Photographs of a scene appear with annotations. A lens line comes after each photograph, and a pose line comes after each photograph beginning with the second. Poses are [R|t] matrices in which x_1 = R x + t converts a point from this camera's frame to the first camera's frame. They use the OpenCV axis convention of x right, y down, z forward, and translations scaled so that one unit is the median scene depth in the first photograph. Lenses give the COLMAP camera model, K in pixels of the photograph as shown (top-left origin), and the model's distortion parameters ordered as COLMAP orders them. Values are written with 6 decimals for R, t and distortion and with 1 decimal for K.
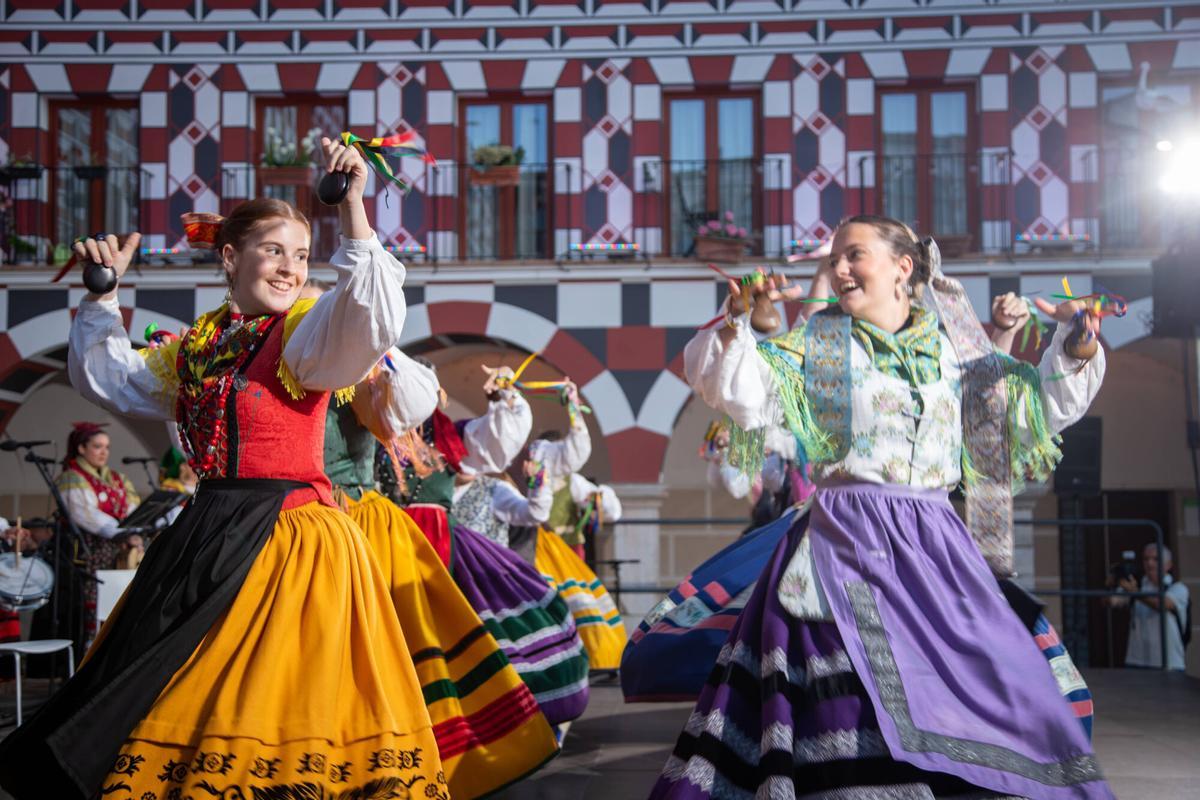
lens RADIAL K [[1490.2, 0, 550.5], [0, 1490.2, 403.8], [0, 0, 1]] dist [0.115420, 0.013887]
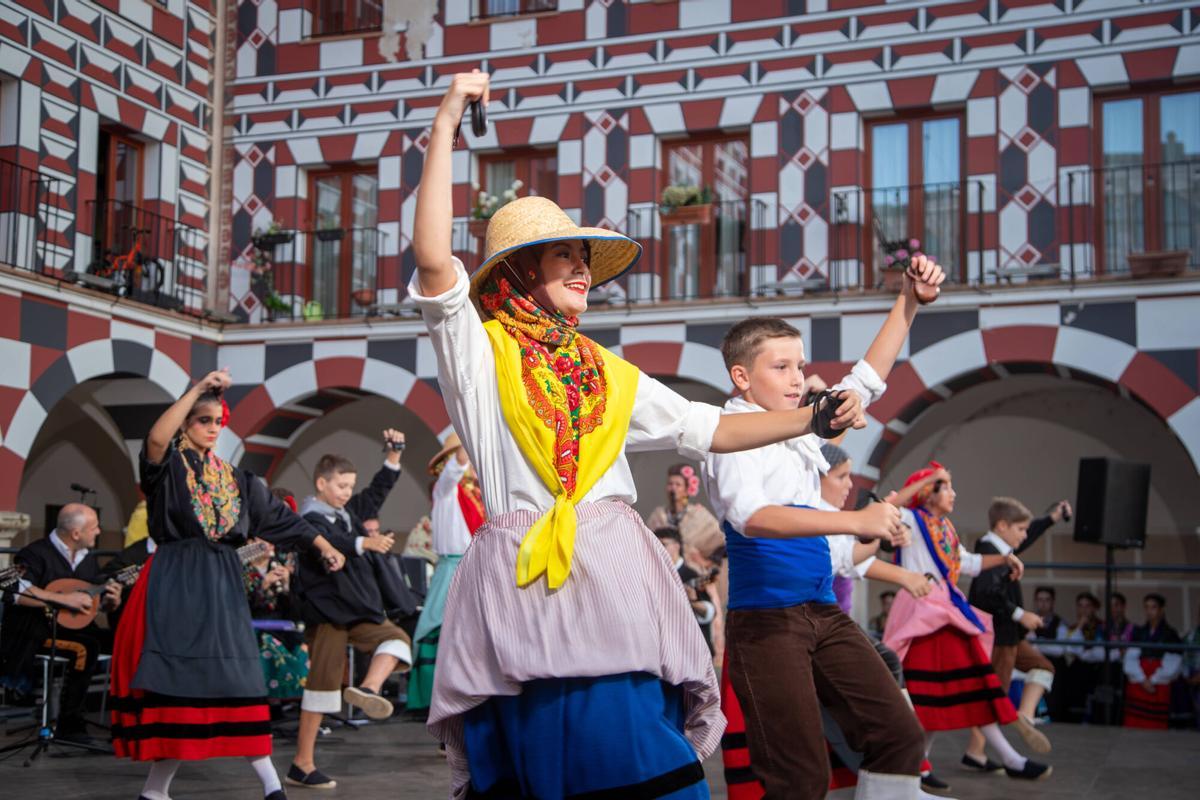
lens RADIAL K [[1540.5, 0, 596.8], [0, 1540.5, 406.7], [0, 0, 1]] dist [0.136944, 0.025522]
pose [[0.953325, -0.018490, -0.301378, 0.211418], [0.012506, 0.999685, -0.021774, -0.002445], [0.301686, 0.016989, 0.953256, -0.006068]]
